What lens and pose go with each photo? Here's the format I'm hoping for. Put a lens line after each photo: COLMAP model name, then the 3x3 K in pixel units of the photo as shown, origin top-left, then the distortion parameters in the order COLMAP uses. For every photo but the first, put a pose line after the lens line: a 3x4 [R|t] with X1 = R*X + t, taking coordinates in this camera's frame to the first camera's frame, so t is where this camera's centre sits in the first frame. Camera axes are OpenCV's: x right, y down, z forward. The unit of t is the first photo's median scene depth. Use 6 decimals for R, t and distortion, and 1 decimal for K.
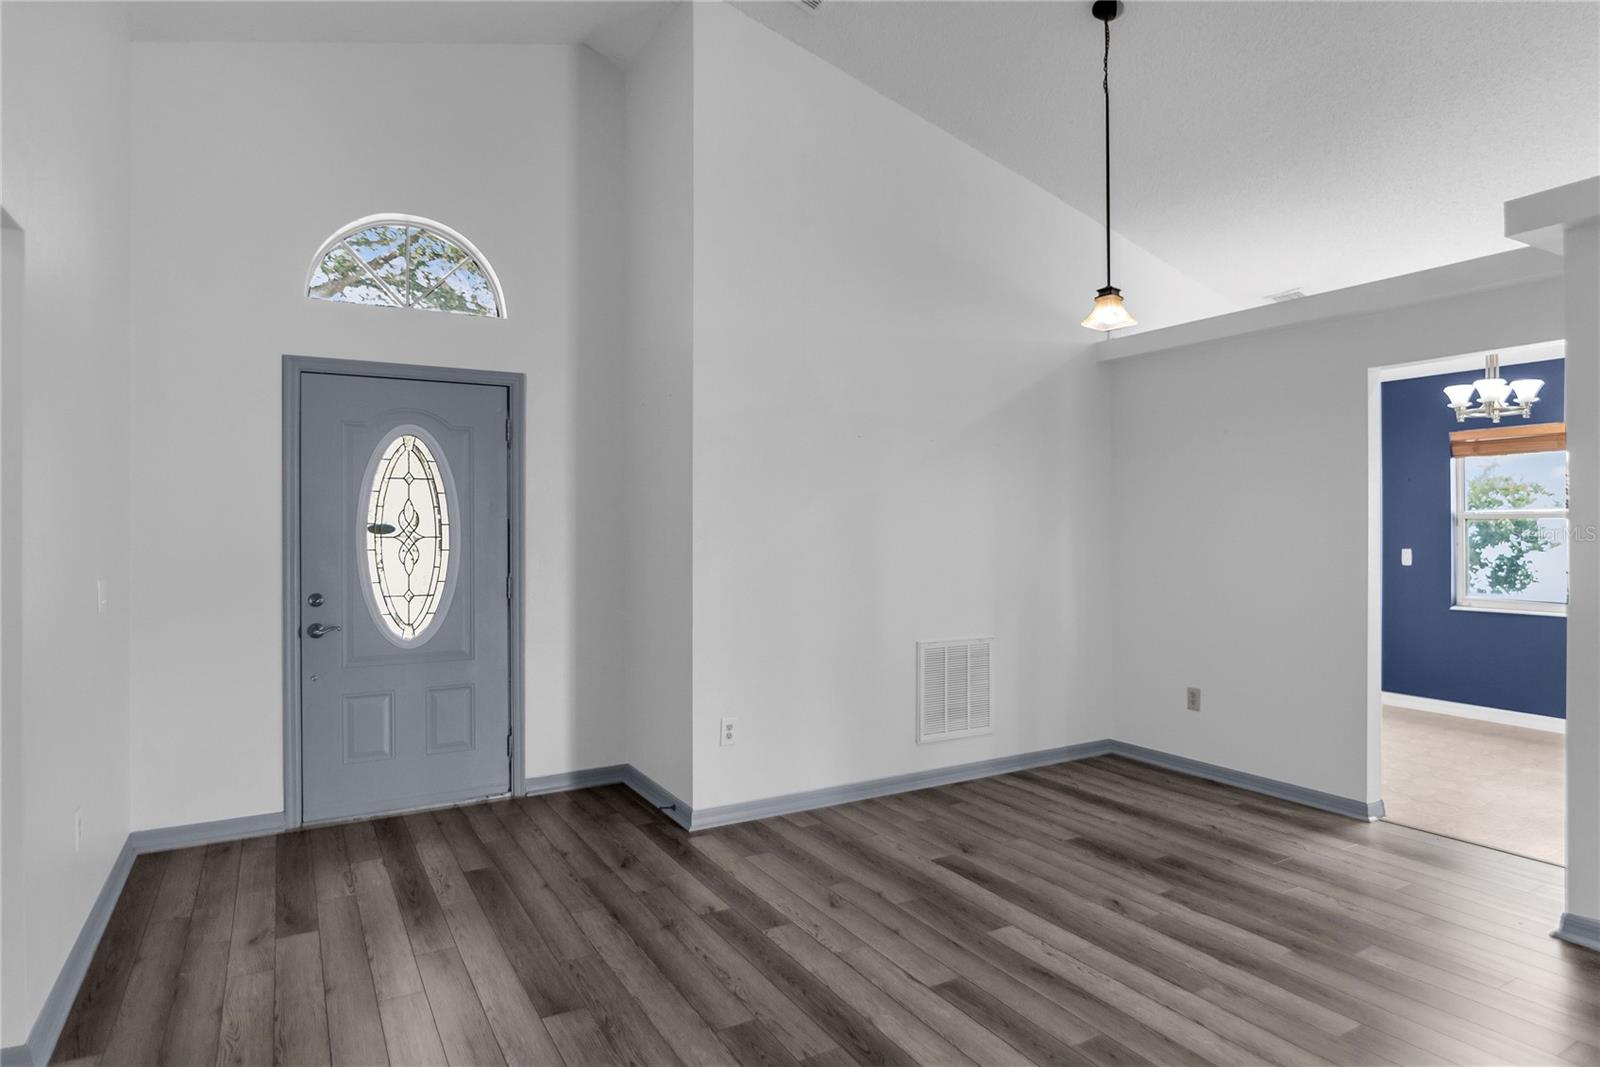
lens RADIAL K [[895.2, 0, 808.6], [0, 895.2, 530.8], [0, 0, 1]] dist [-0.025452, 0.000935]
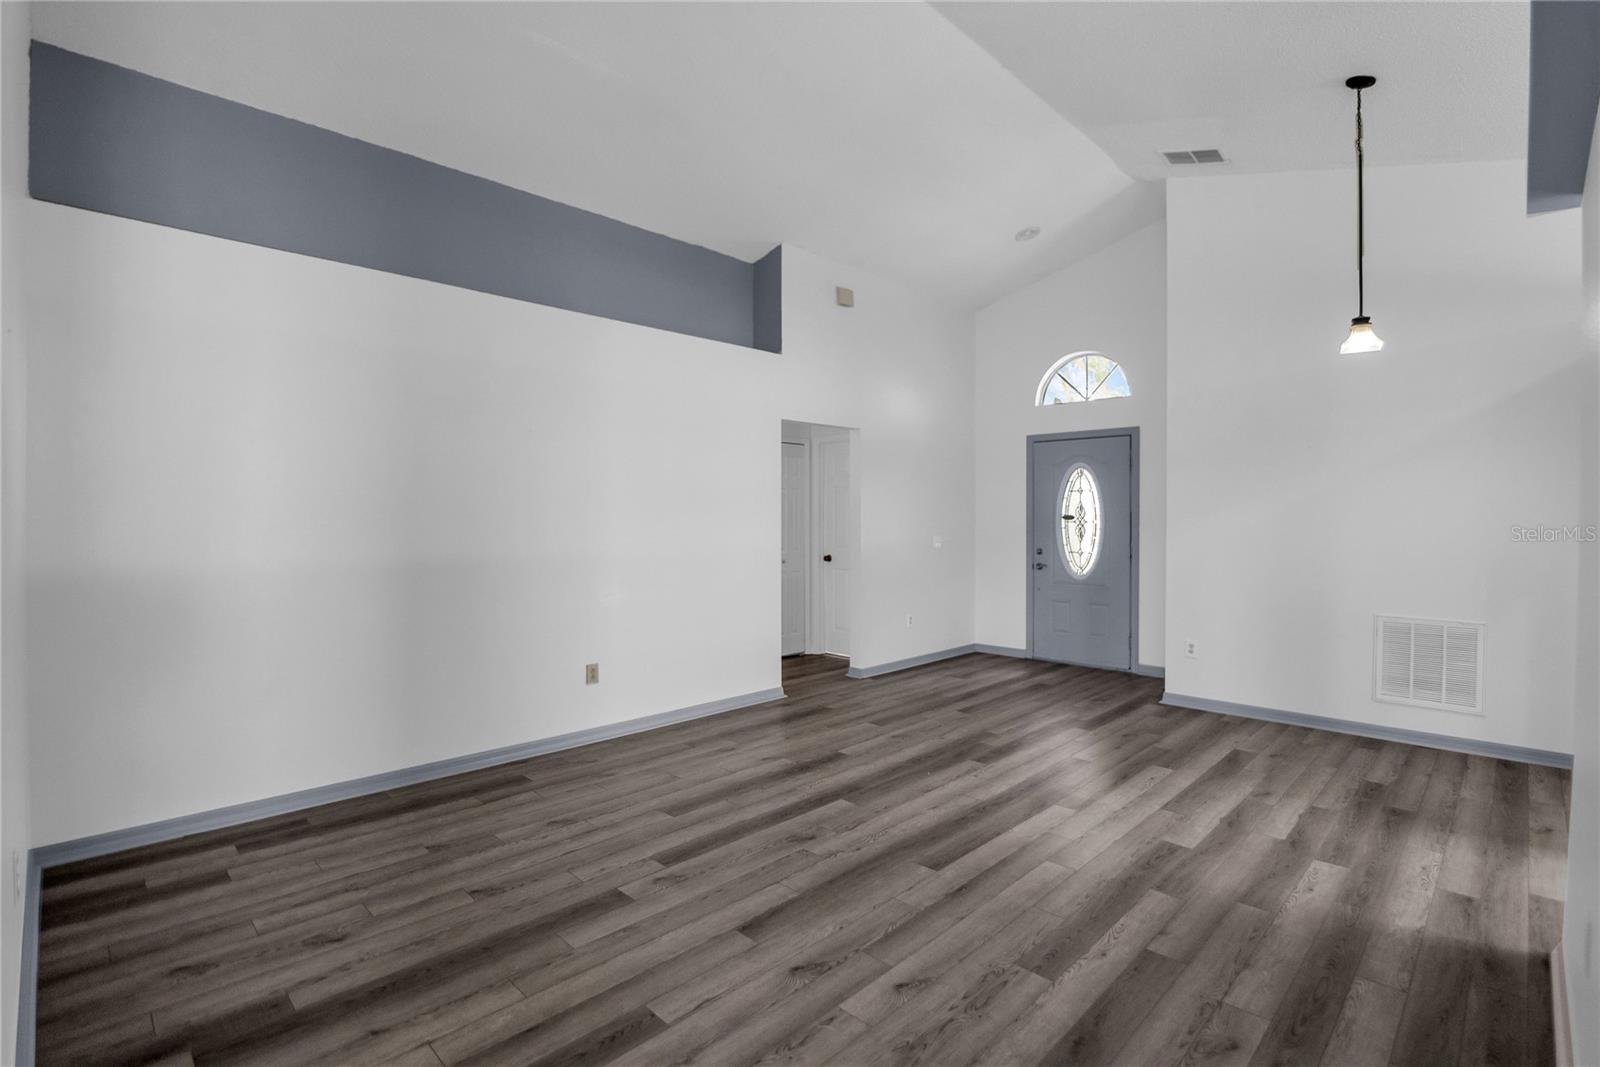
lens RADIAL K [[753.9, 0, 808.2], [0, 753.9, 529.8], [0, 0, 1]] dist [-0.026850, 0.000440]
pose [[0.261491, 0.020550, -0.964987, 1.003898], [-0.003321, 0.999787, 0.020391, -0.007036], [0.965200, -0.002127, 0.261503, 0.016575]]
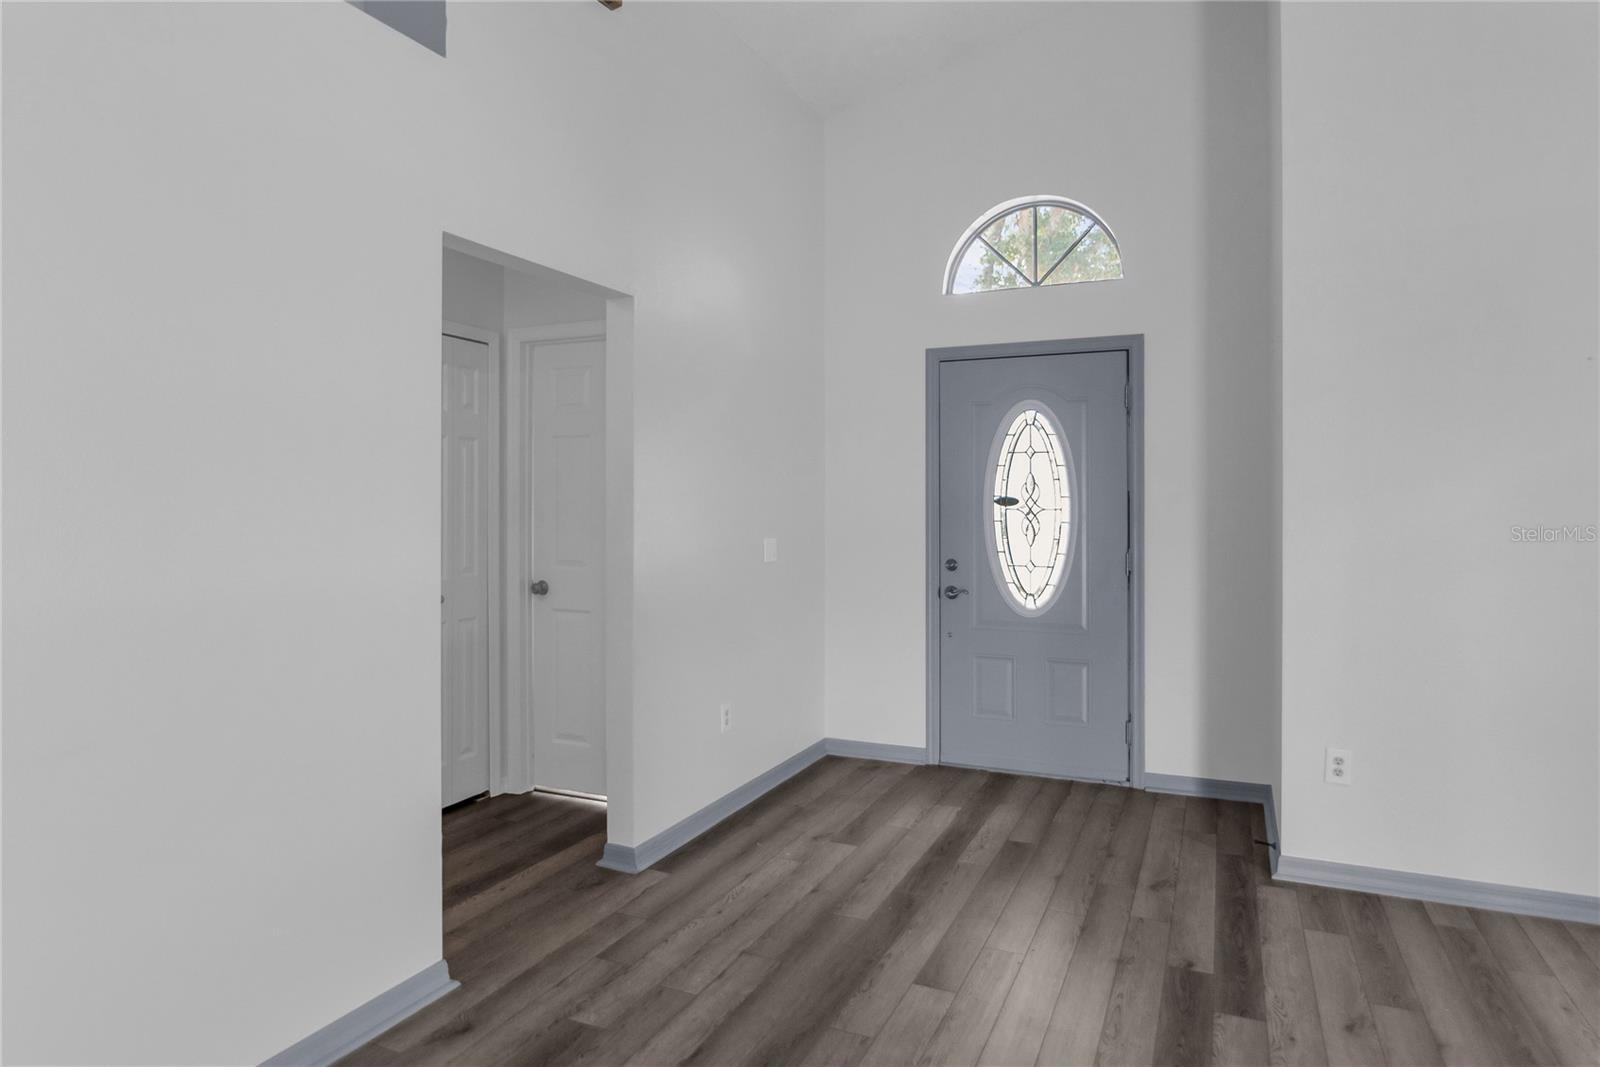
lens RADIAL K [[938.8, 0, 805.3], [0, 938.8, 507.7], [0, 0, 1]] dist [-0.022959, 0.001302]
pose [[0.577476, 0.007190, -0.816376, 0.300341], [-0.003430, 0.999974, 0.006381, -0.000737], [0.816401, -0.000885, 0.577485, 0.170149]]
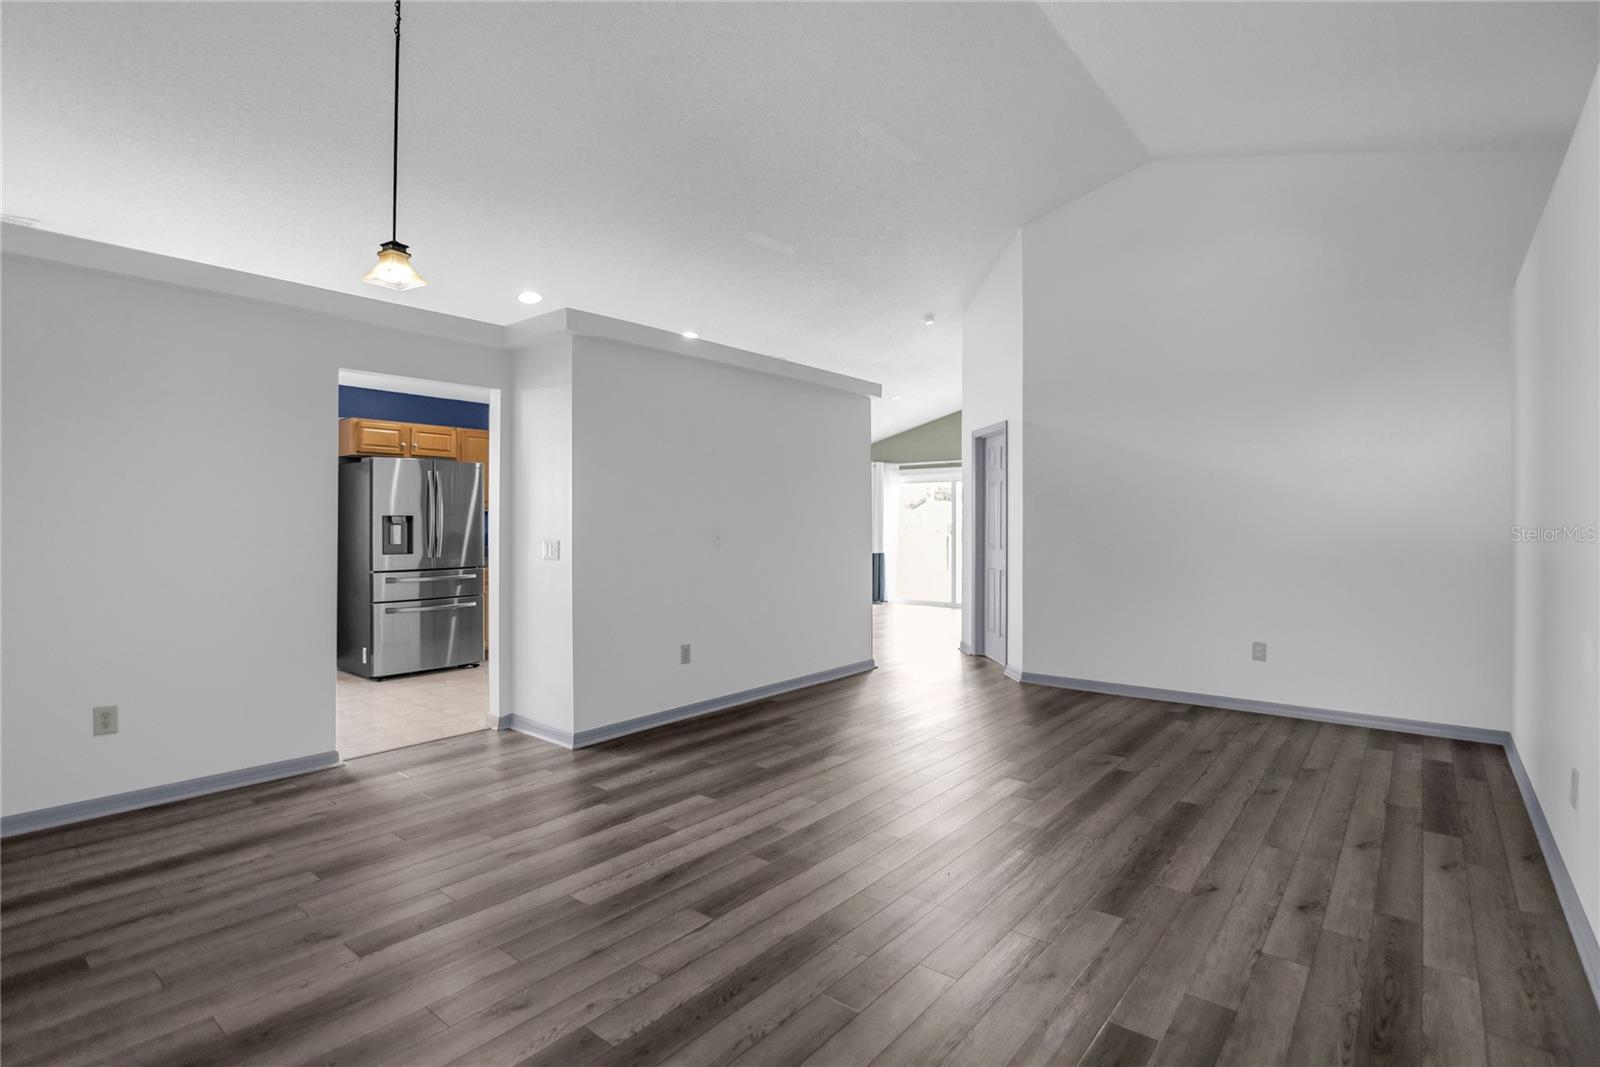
lens RADIAL K [[772.9, 0, 813.1], [0, 772.9, 517.0], [0, 0, 1]] dist [-0.016403, -0.000230]
pose [[-0.358008, 0.007403, 0.933689, -0.516295], [-0.000091, 0.999968, -0.007963, 0.017067], [-0.933719, -0.002936, -0.357996, 0.795274]]
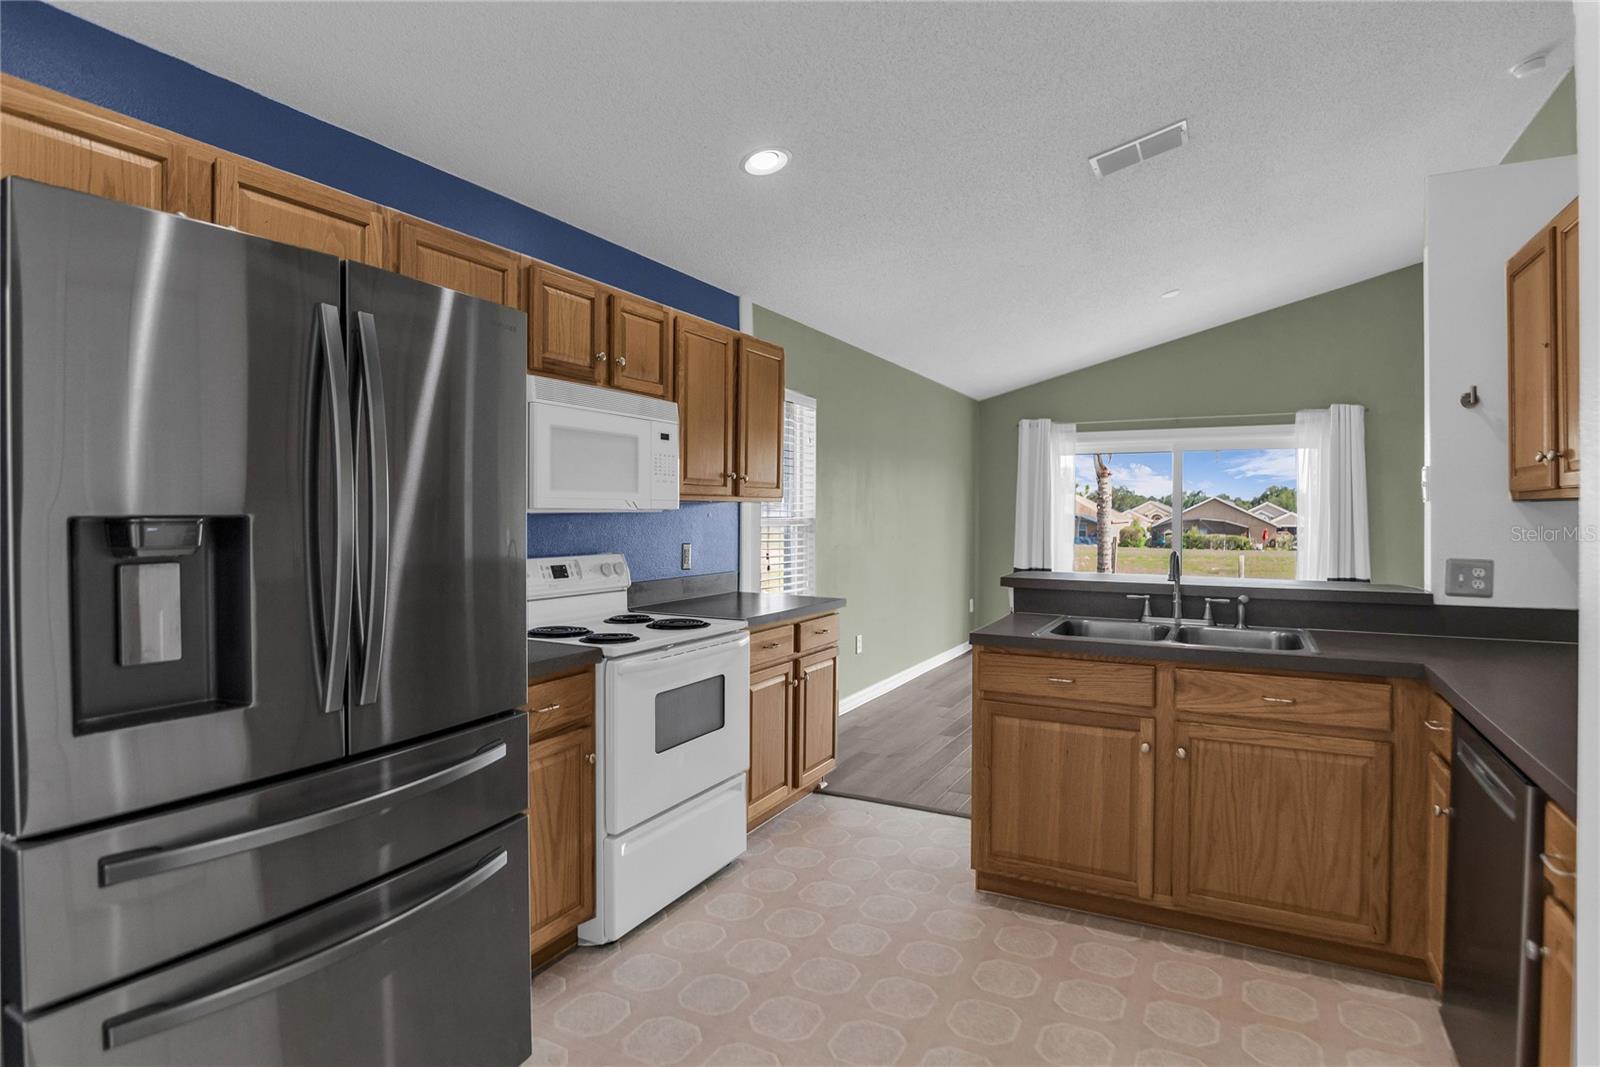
lens RADIAL K [[834.9, 0, 809.1], [0, 834.9, 510.2], [0, 0, 1]] dist [-0.021199, 0.000432]
pose [[-0.523867, 0.006031, 0.851778, 0.803222], [0.002350, 0.999981, -0.005635, 0.002747], [-0.851797, -0.000950, -0.523872, 0.972619]]
